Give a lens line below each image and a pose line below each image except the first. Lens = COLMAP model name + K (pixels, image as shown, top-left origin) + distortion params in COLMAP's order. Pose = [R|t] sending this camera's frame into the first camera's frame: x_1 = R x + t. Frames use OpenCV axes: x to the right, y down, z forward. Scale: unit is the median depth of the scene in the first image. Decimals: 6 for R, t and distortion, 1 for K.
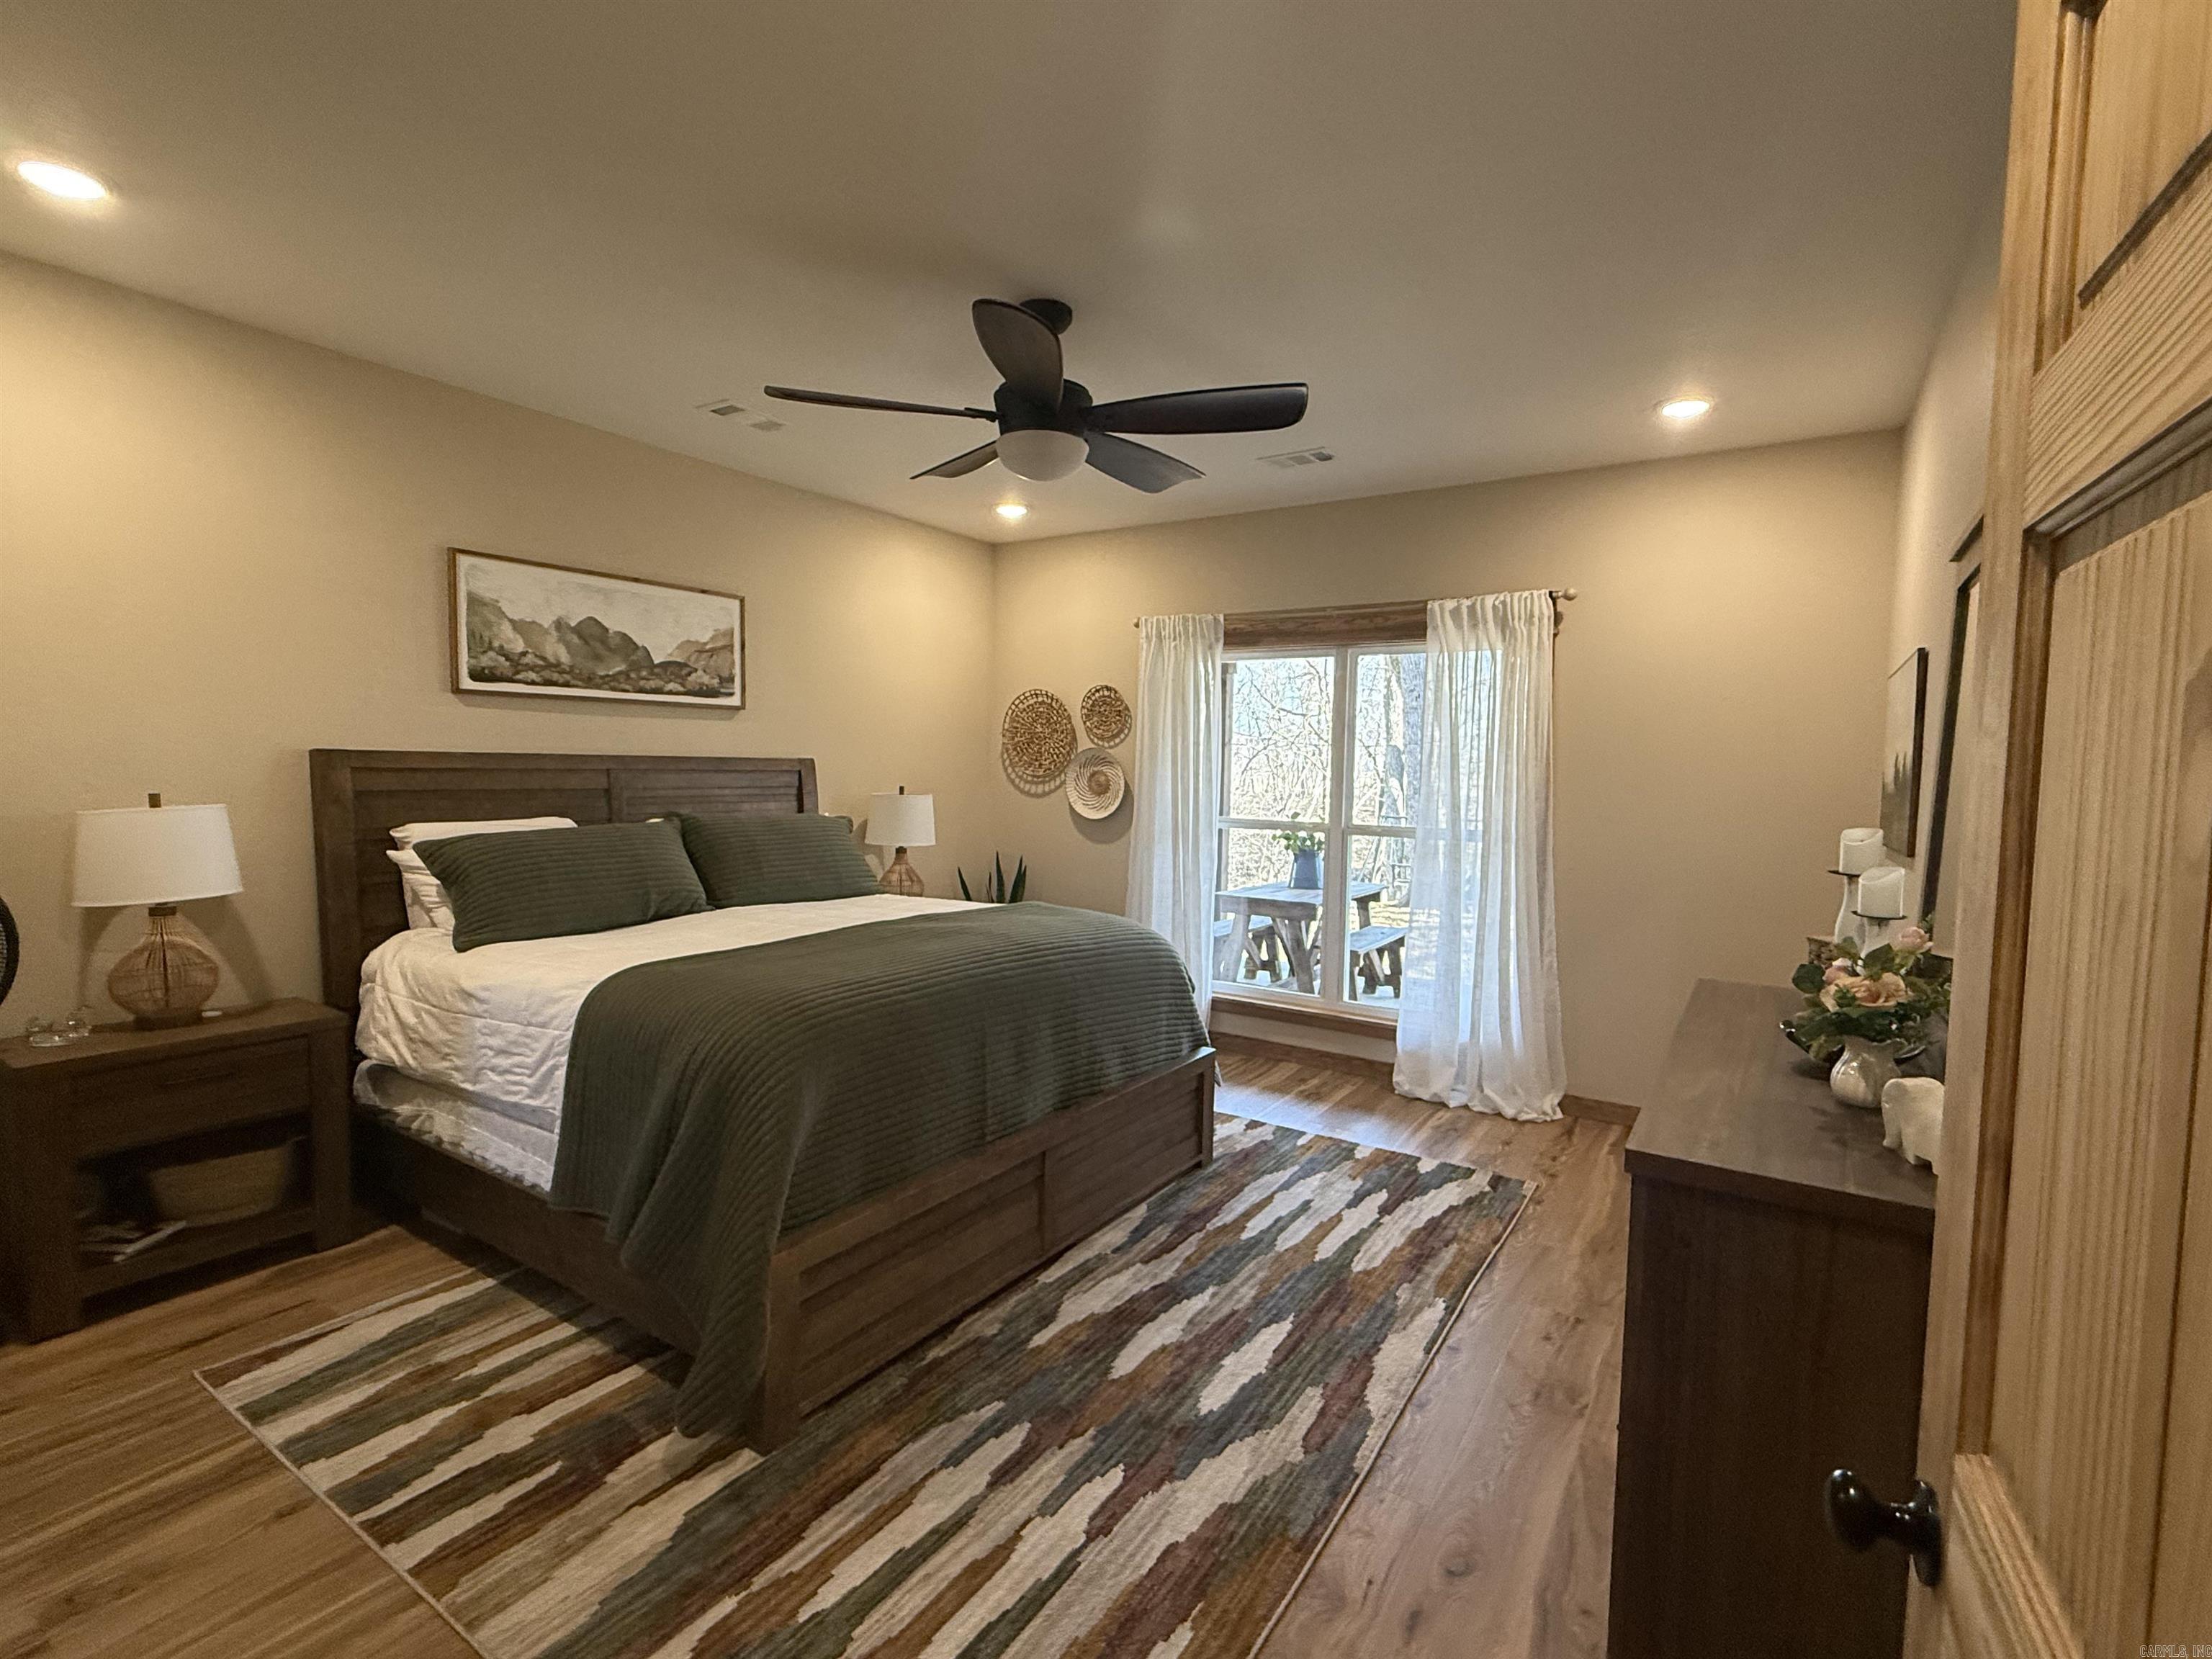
lens RADIAL K [[1026.5, 0, 1103.6], [0, 1026.5, 837.6], [0, 0, 1]] dist [0.000894, 0.000343]
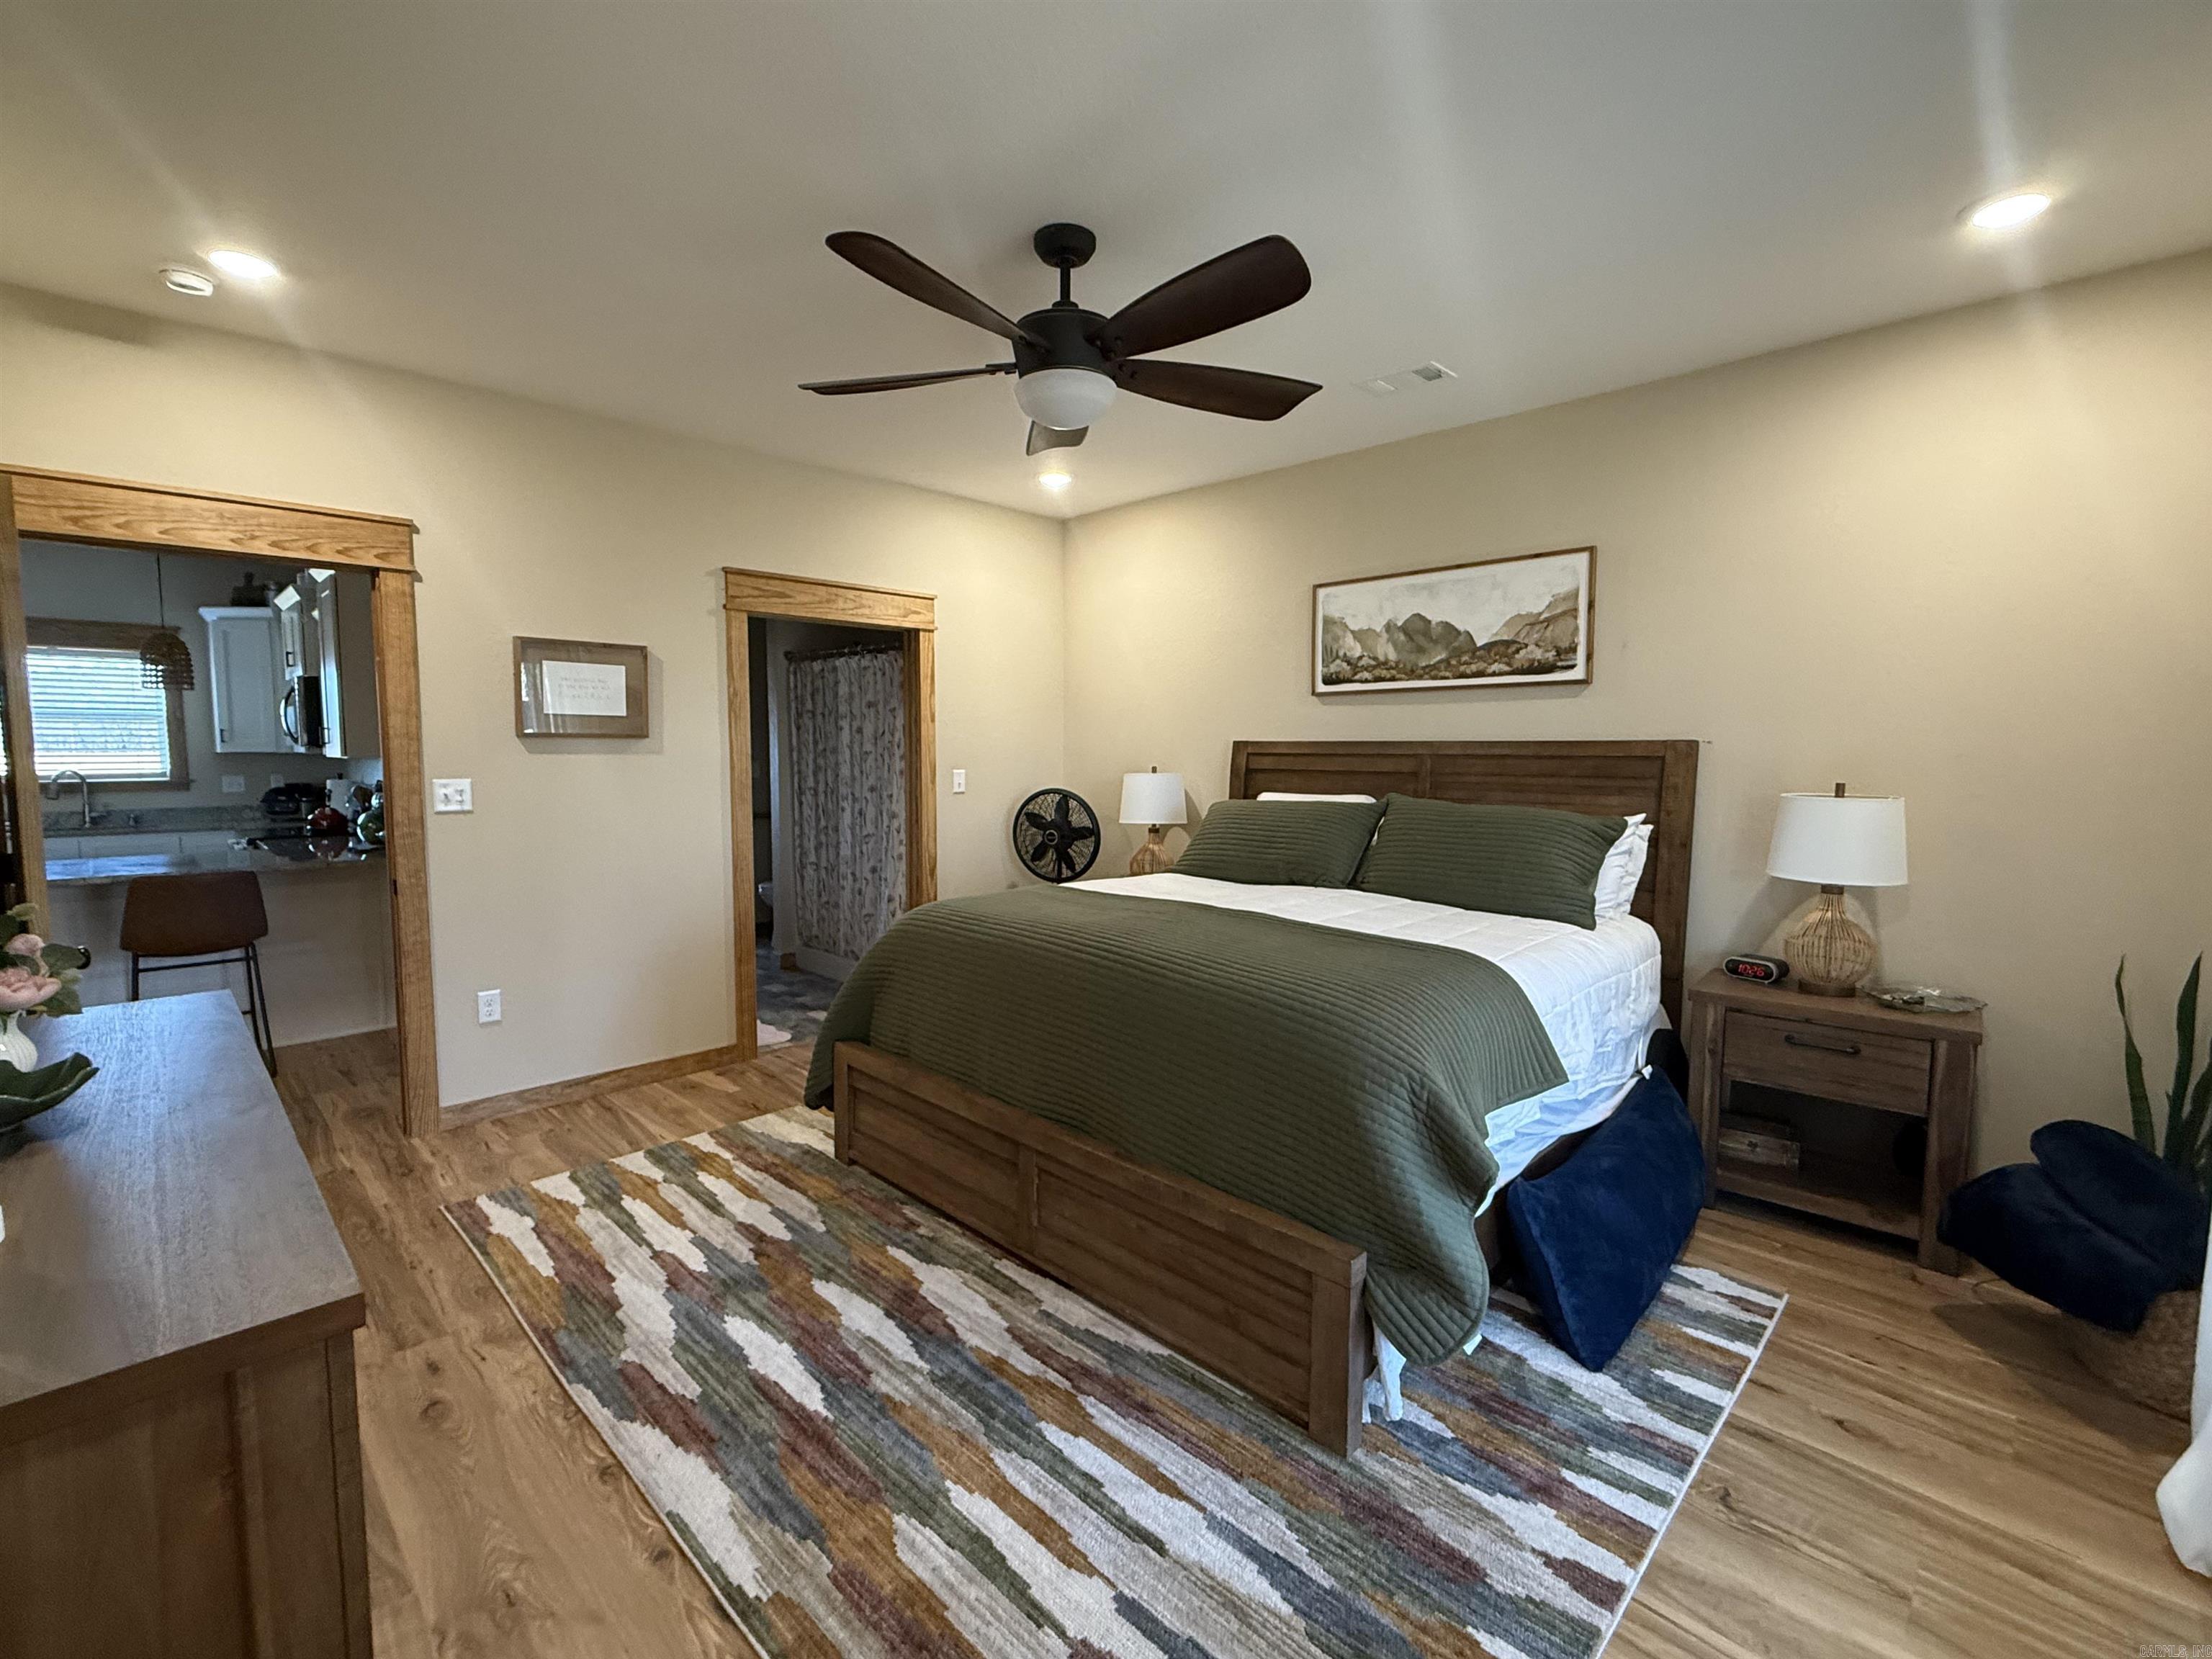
lens RADIAL K [[958.4, 0, 1086.5], [0, 958.4, 824.7], [0, 0, 1]] dist [0.004033, 0.000320]
pose [[-0.195736, 0.064513, -0.978532, 0.623858], [-0.074293, 0.993991, 0.080393, -0.053333], [0.977838, 0.088433, -0.189767, 0.949324]]
